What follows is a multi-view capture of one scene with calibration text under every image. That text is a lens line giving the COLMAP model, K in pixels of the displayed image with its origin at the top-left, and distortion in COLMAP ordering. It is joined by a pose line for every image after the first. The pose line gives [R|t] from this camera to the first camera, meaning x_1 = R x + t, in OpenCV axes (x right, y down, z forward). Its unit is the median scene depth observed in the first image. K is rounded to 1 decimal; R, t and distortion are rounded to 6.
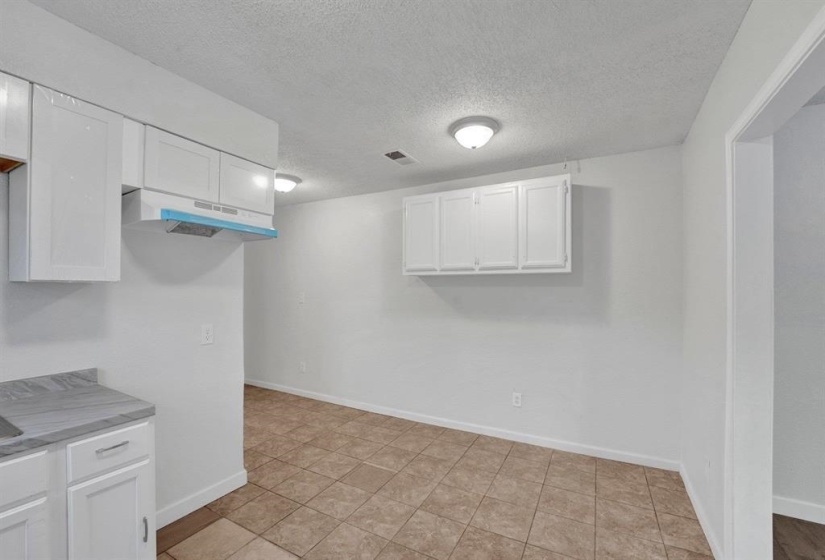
lens RADIAL K [[347.1, 0, 404.5], [0, 347.1, 292.0], [0, 0, 1]] dist [-0.015809, 0.000214]
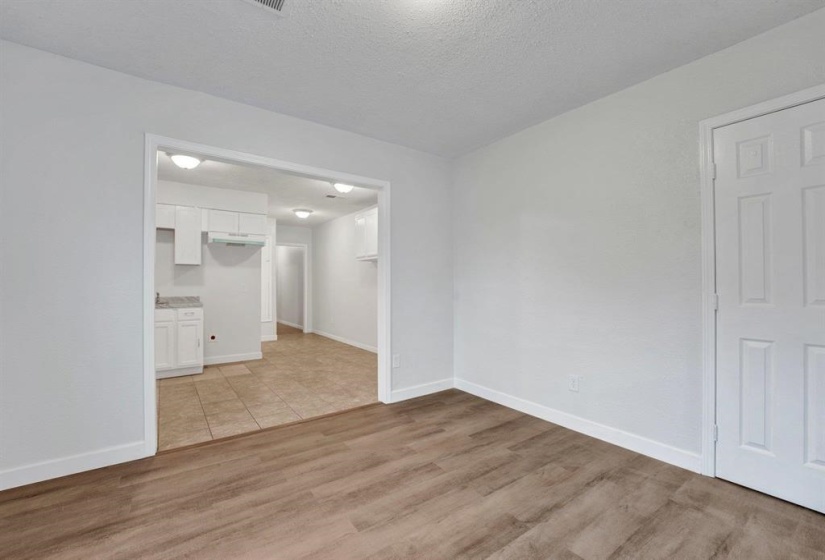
lens RADIAL K [[342.9, 0, 407.7], [0, 342.9, 284.8], [0, 0, 1]] dist [-0.023223, 0.000269]
pose [[0.909235, -0.000604, -0.416284, 1.434226], [-0.001325, 0.999990, -0.004346, 0.110965], [0.416282, 0.004503, 0.909224, -0.653197]]
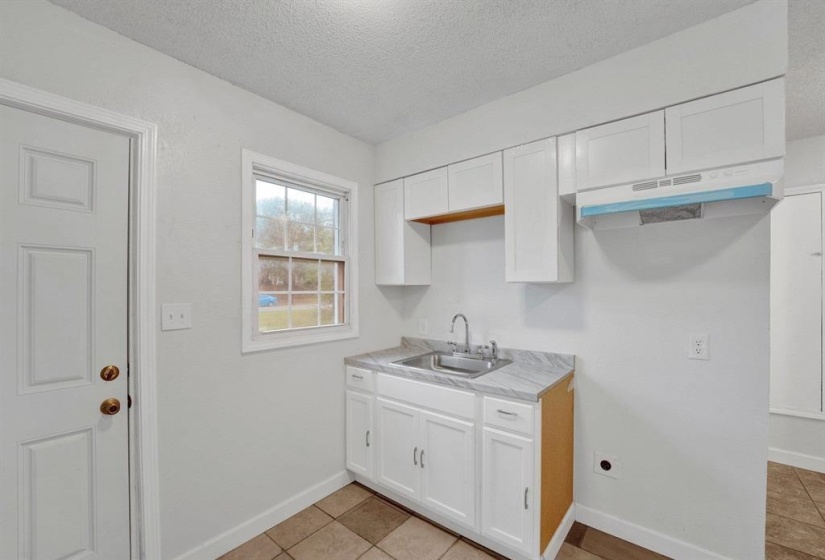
lens RADIAL K [[343.1, 0, 413.5], [0, 343.1, 287.4], [0, 0, 1]] dist [-0.016203, 0.000537]
pose [[-0.147261, -0.006430, -0.989077, 0.266770], [-0.002481, 0.999978, -0.006131, -0.000973], [0.989095, 0.001551, -0.147274, 0.498160]]
